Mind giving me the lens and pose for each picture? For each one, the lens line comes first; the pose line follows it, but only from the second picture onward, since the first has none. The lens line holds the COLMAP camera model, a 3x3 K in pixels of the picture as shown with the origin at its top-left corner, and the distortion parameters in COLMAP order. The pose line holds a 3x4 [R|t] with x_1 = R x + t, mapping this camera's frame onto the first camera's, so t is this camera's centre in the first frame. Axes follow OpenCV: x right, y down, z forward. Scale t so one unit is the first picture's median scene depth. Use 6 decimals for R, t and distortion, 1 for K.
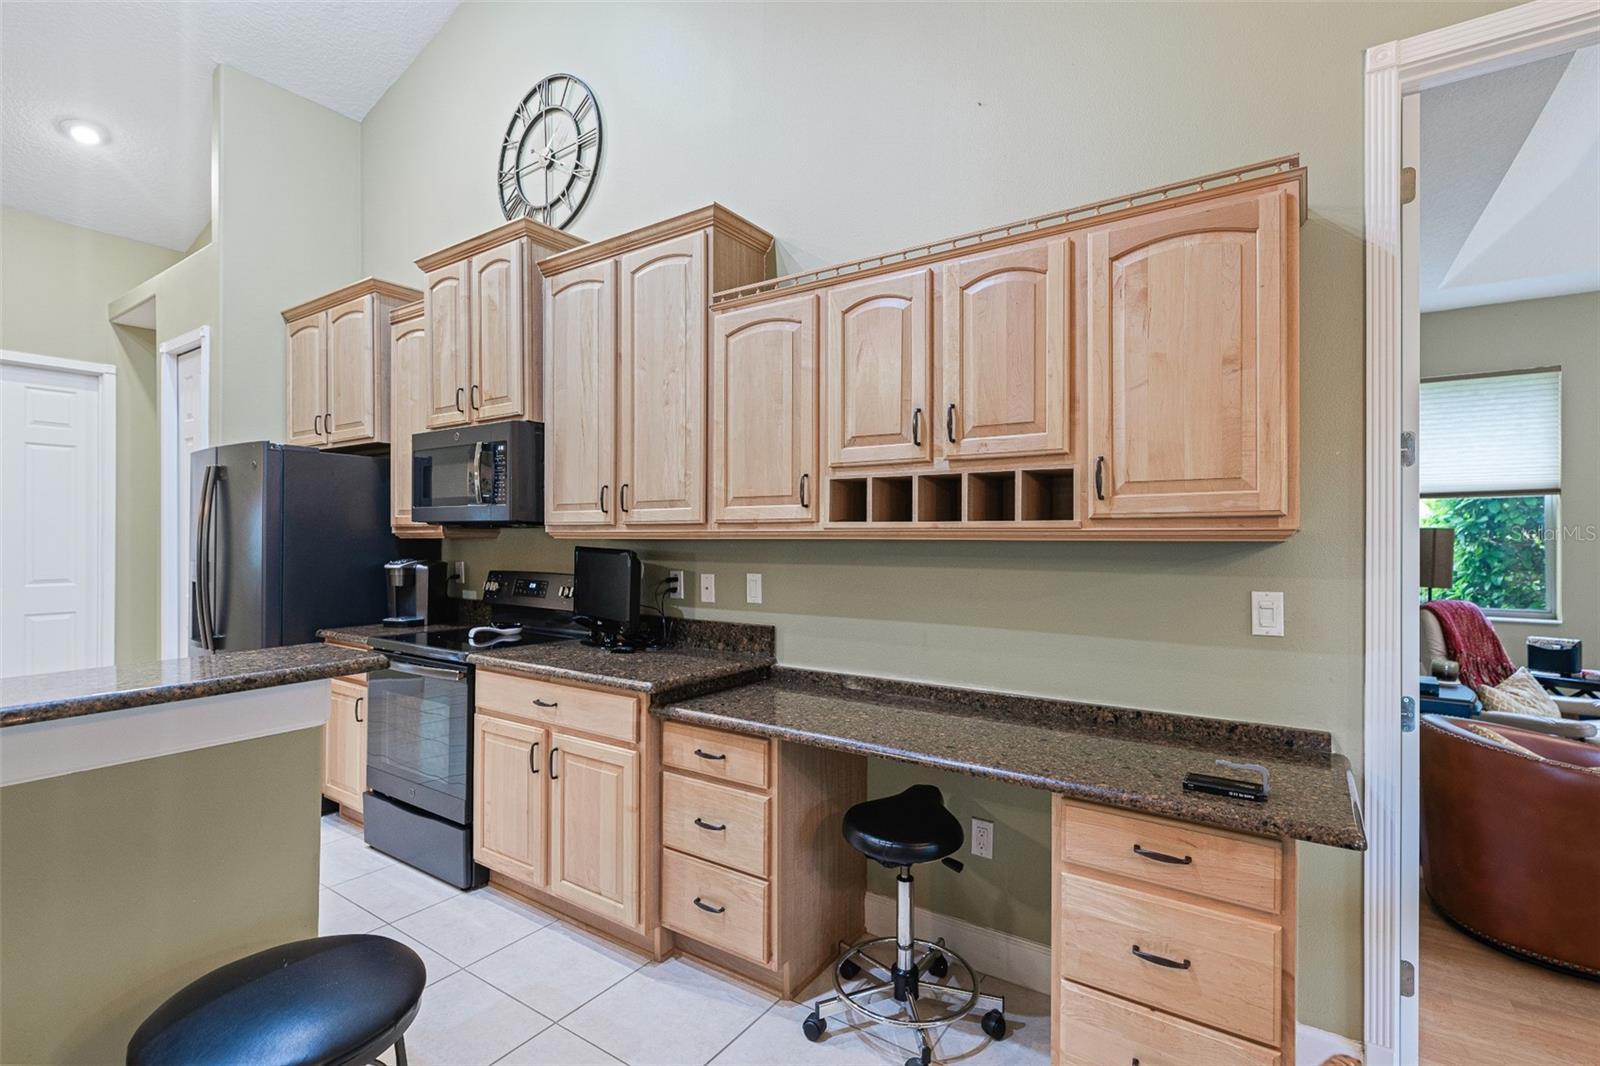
lens RADIAL K [[731.1, 0, 804.5], [0, 731.1, 528.7], [0, 0, 1]] dist [0.000652, 0.002237]
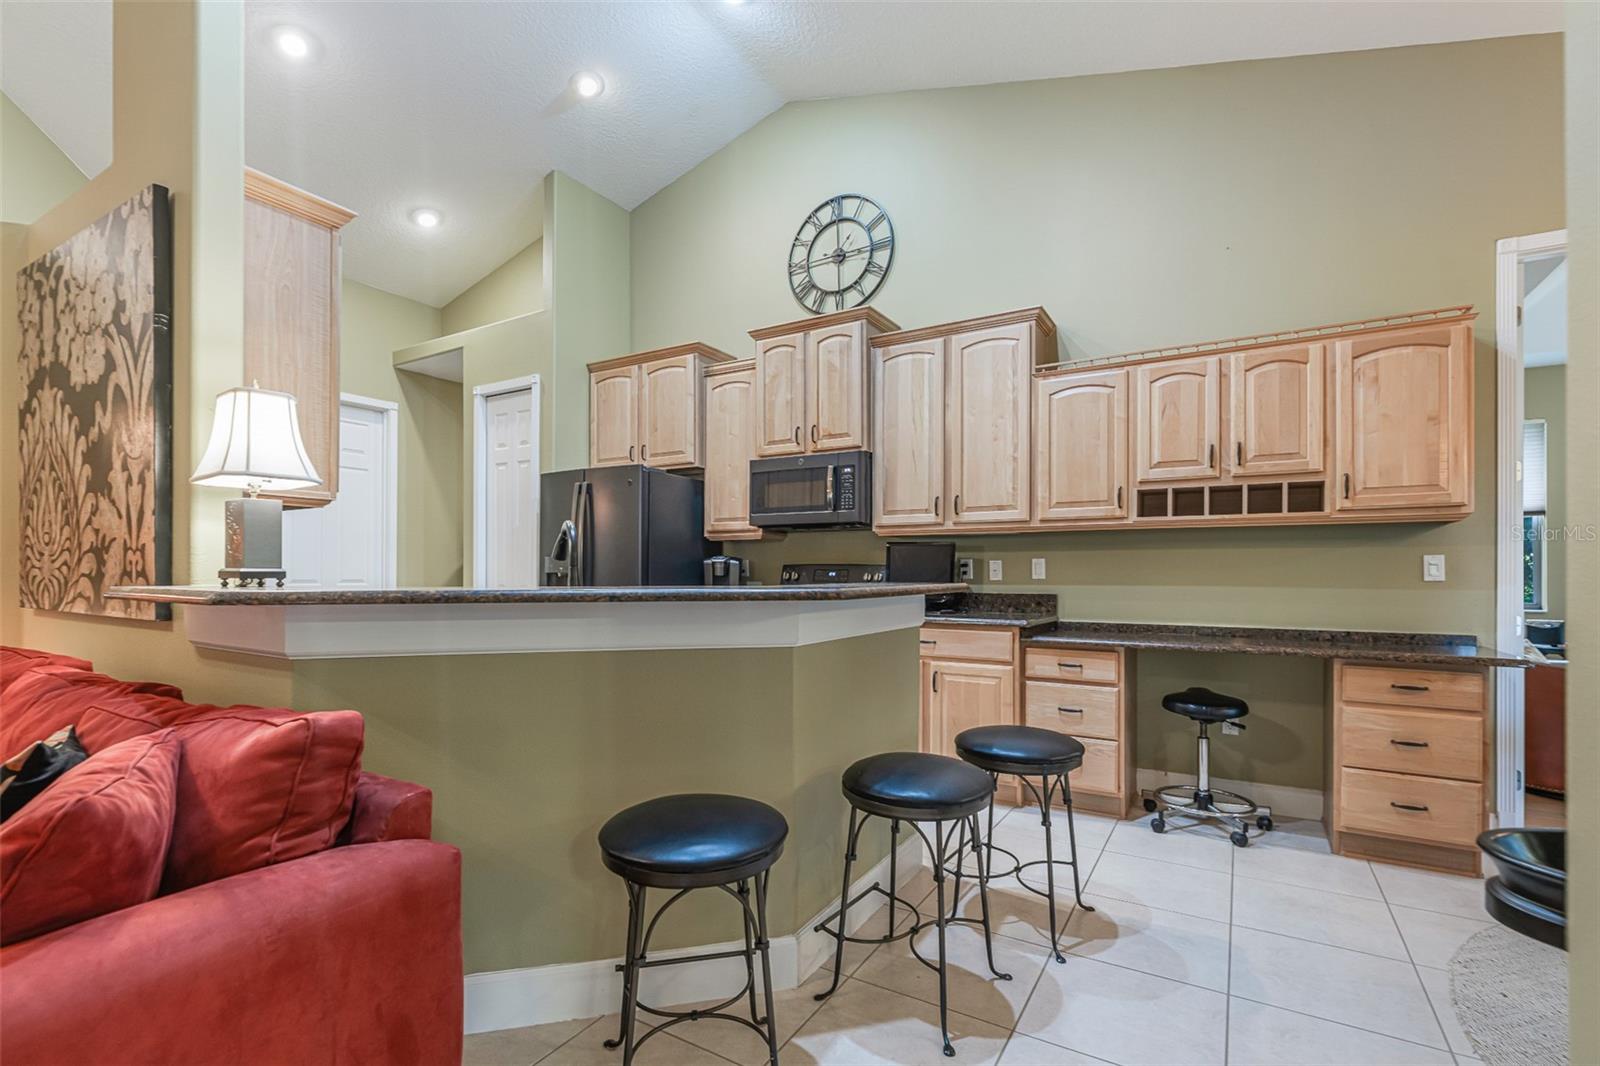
lens RADIAL K [[731.1, 0, 795.8], [0, 731.1, 563.1], [0, 0, 1]] dist [0.000652, 0.002237]
pose [[0.998822, 0.002272, 0.048471, -0.676746], [-0.002089, 0.999991, -0.003824, 0.084618], [-0.048479, 0.003718, 0.998817, -0.452022]]
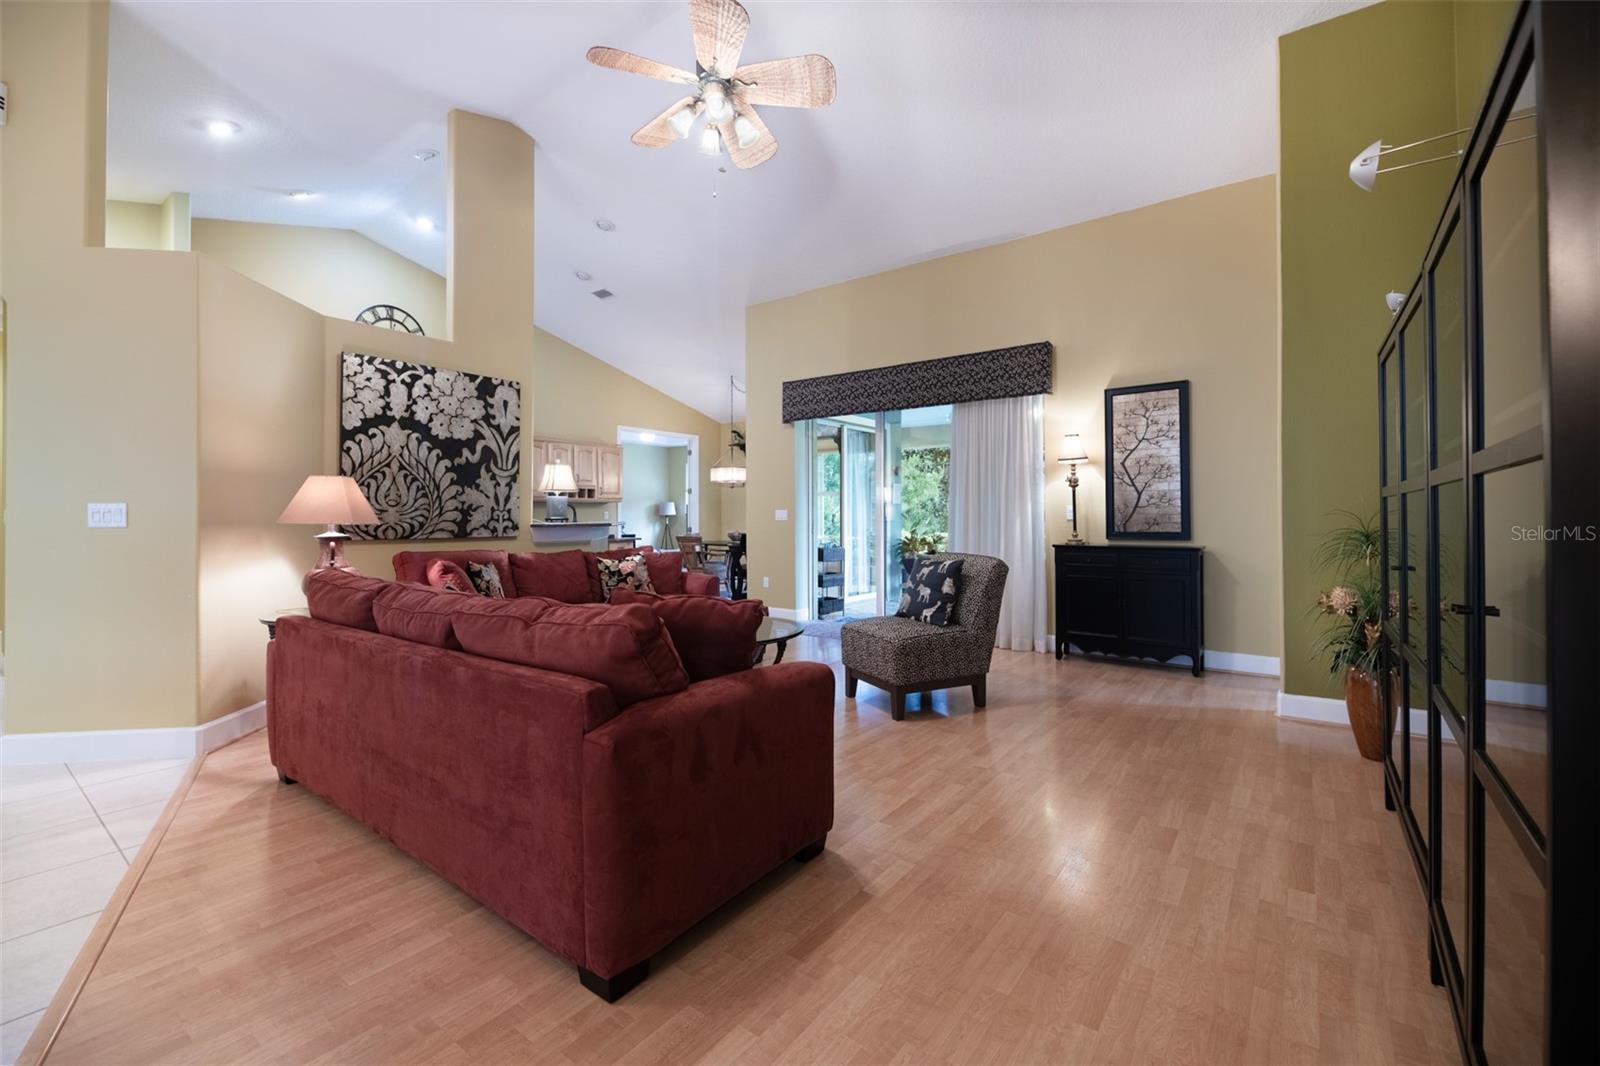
lens RADIAL K [[654.3, 0, 816.7], [0, 654.3, 525.6], [0, 0, 1]] dist [-0.001117, -0.001209]
pose [[0.022761, -0.017142, 0.999594, -3.357125], [-0.006233, 0.999831, 0.017288, 0.072994], [-0.999721, -0.006624, 0.022651, -0.590194]]
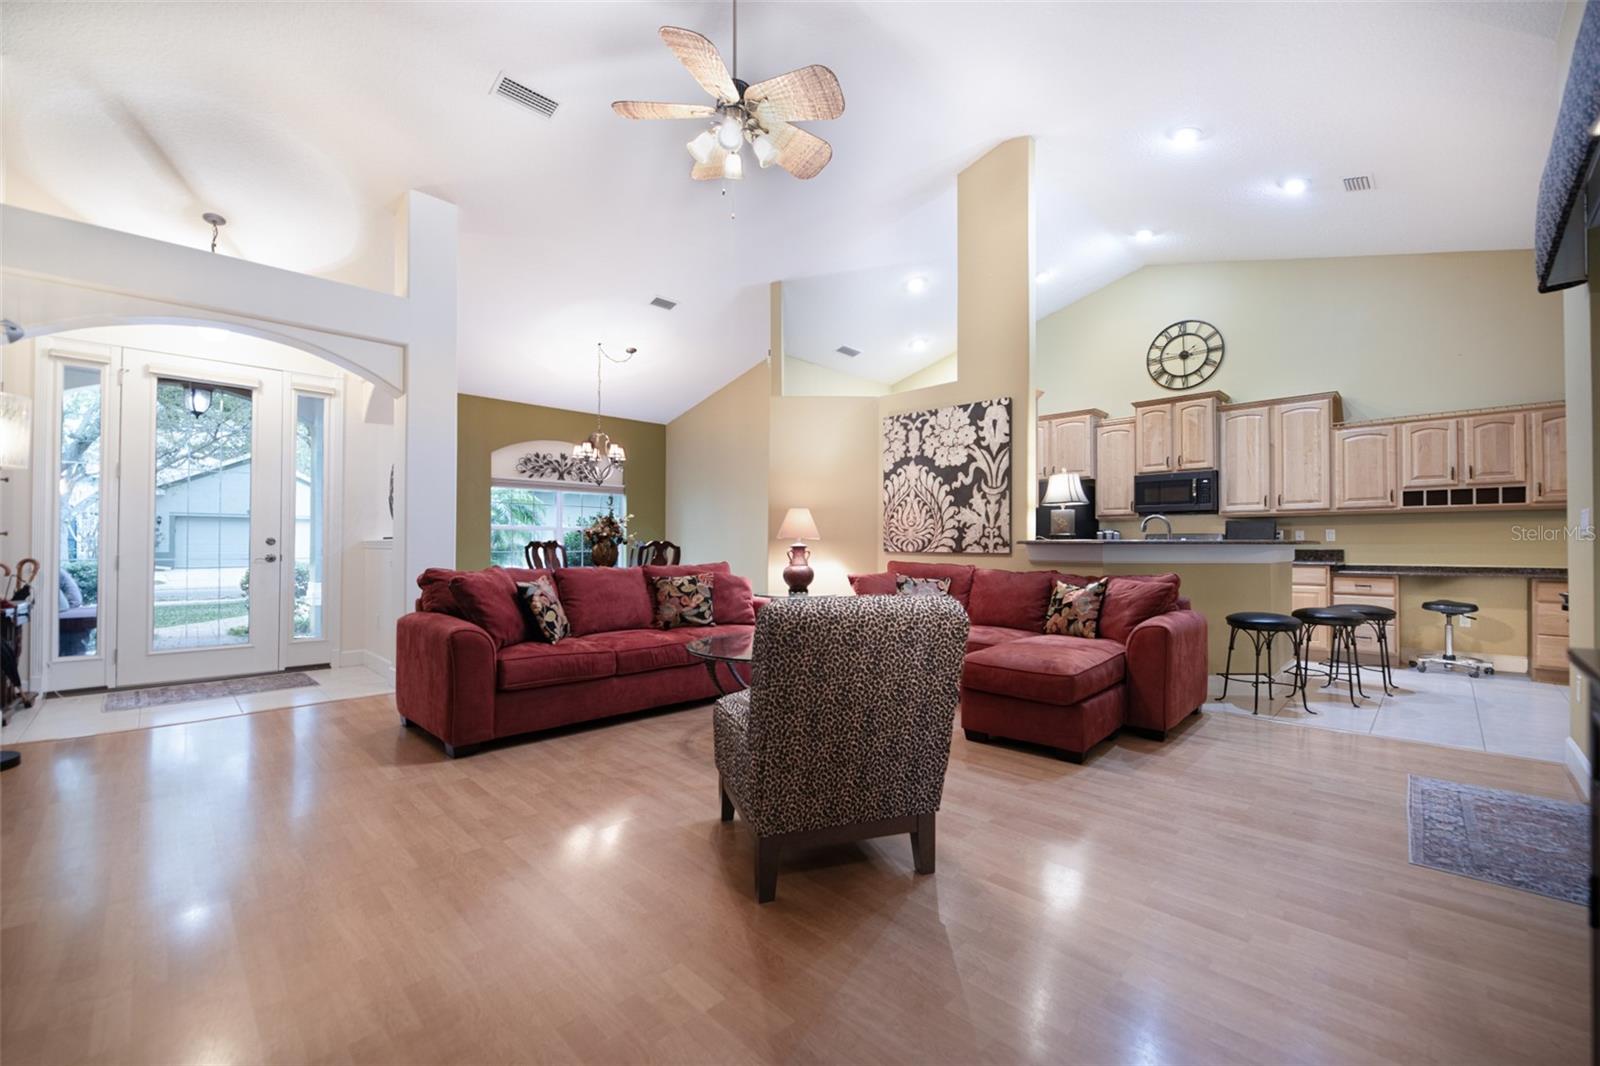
lens RADIAL K [[654.3, 0, 798.4], [0, 654.3, 533.9], [0, 0, 1]] dist [-0.001117, -0.001209]
pose [[0.983366, -0.003655, -0.181600, -1.609657], [0.001699, 0.999939, -0.010923, 0.108193], [0.181629, 0.010433, 0.983312, -1.700266]]
